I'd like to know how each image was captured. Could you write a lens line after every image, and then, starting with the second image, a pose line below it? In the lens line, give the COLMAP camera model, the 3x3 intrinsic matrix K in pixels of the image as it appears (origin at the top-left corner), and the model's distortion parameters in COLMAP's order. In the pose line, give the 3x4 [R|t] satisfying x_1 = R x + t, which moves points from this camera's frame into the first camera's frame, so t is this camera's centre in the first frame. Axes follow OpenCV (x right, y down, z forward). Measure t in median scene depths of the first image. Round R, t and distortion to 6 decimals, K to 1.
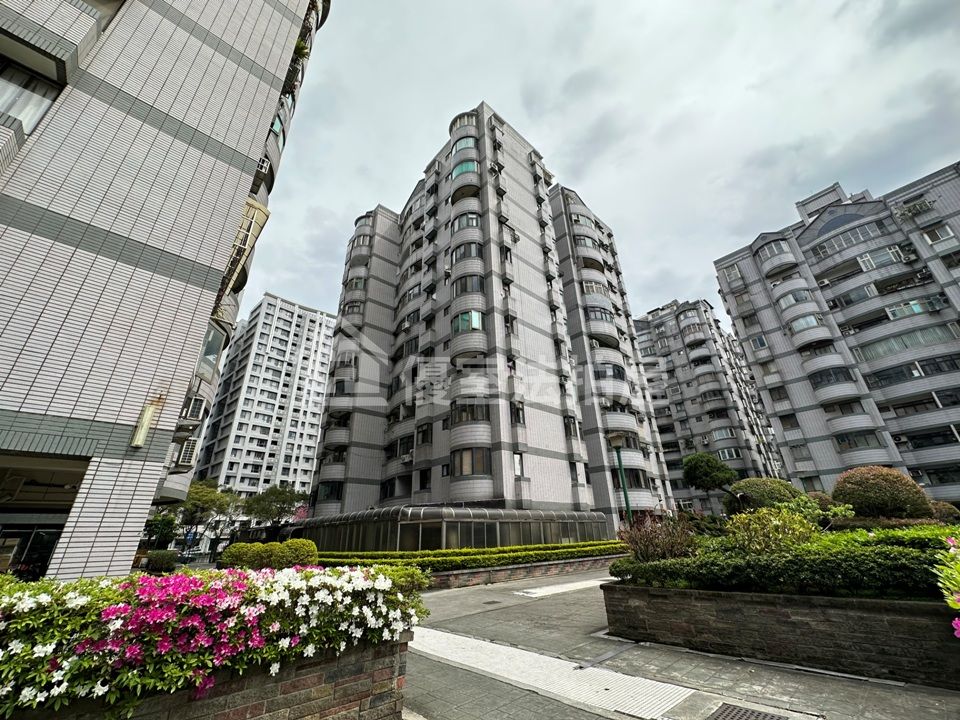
lens RADIAL K [[381.7, 0, 480.0], [0, 381.7, 360.0], [0, 0, 1]] dist [-0.001722, 0.000630]
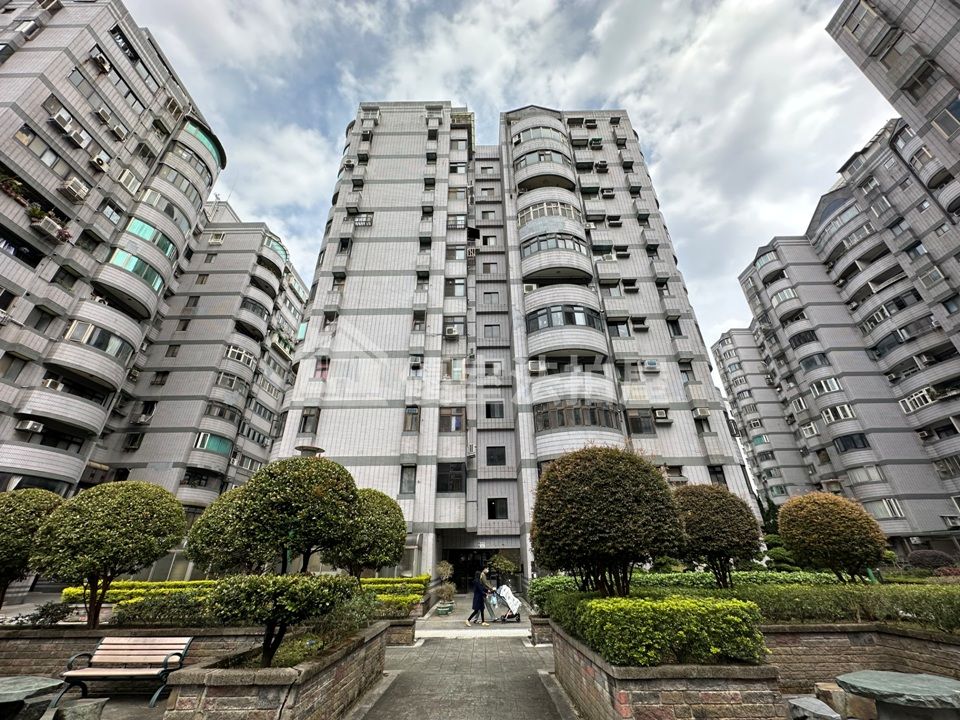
lens RADIAL K [[381.7, 0, 480.0], [0, 381.7, 360.0], [0, 0, 1]] dist [-0.001722, 0.000630]
pose [[0.738169, -0.295158, -0.606620, 0.545453], [0.278341, 0.952356, -0.124678, 0.128603], [0.614518, -0.076814, 0.785154, 0.326581]]
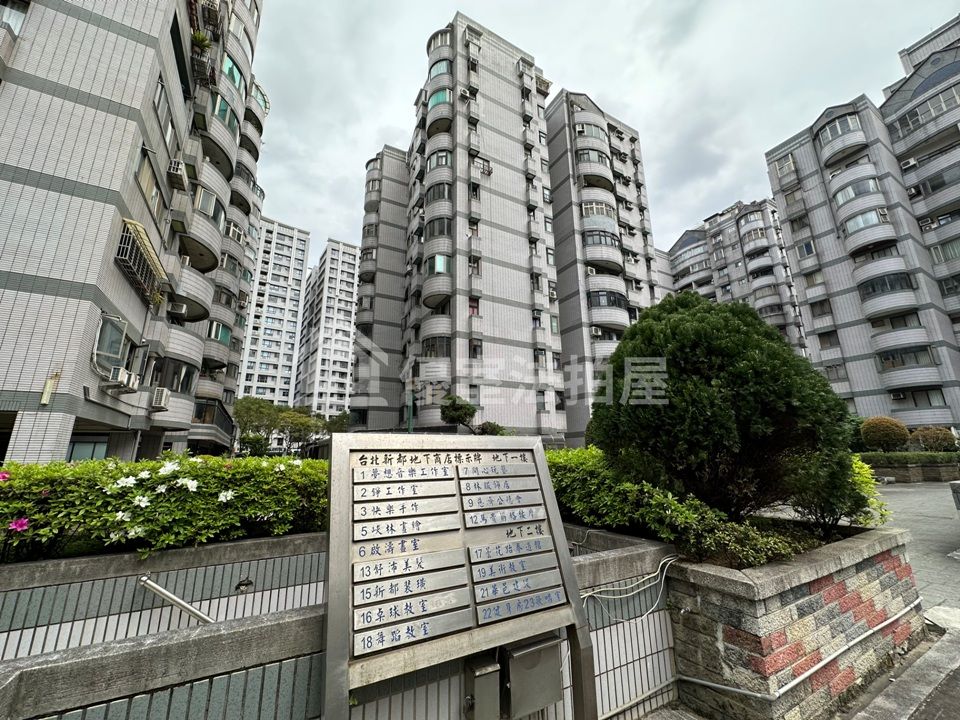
lens RADIAL K [[381.7, 0, 480.0], [0, 381.7, 360.0], [0, 0, 1]] dist [-0.001722, 0.000630]
pose [[0.976055, -0.037672, -0.214238, 0.197217], [0.078223, 0.979792, 0.184089, -0.018589], [0.202973, -0.196439, 0.959278, -0.030436]]
